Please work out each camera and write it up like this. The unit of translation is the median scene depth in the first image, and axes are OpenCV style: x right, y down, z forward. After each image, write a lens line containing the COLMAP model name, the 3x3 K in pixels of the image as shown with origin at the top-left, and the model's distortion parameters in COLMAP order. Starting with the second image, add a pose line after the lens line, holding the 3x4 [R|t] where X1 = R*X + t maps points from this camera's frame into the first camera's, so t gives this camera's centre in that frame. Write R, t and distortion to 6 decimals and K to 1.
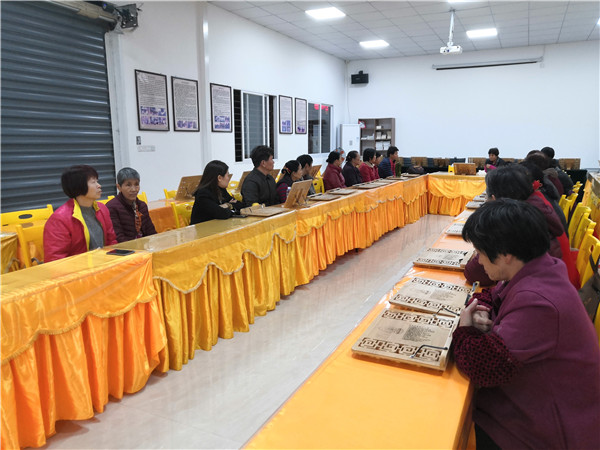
lens RADIAL K [[459.0, 0, 298.5], [0, 459.0, 225.0], [0, 0, 1]] dist [0.012435, 0.011334]
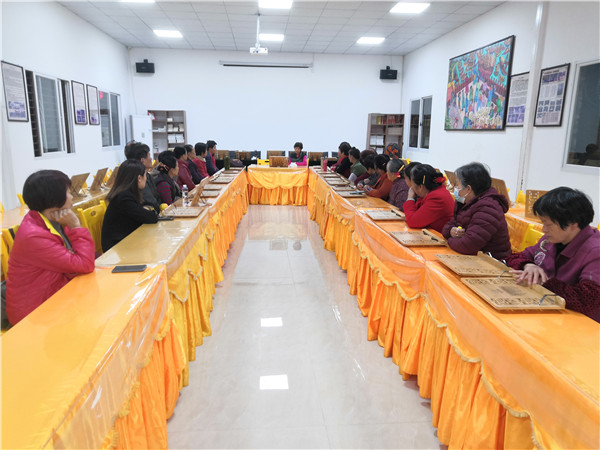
lens RADIAL K [[459.0, 0, 299.8], [0, 459.0, 226.3], [0, 0, 1]] dist [0.012435, 0.011334]
pose [[0.864926, -0.086055, 0.494467, -0.132989], [0.075694, 0.996288, 0.040986, -0.007784], [-0.496159, 0.001978, 0.868230, 0.018812]]
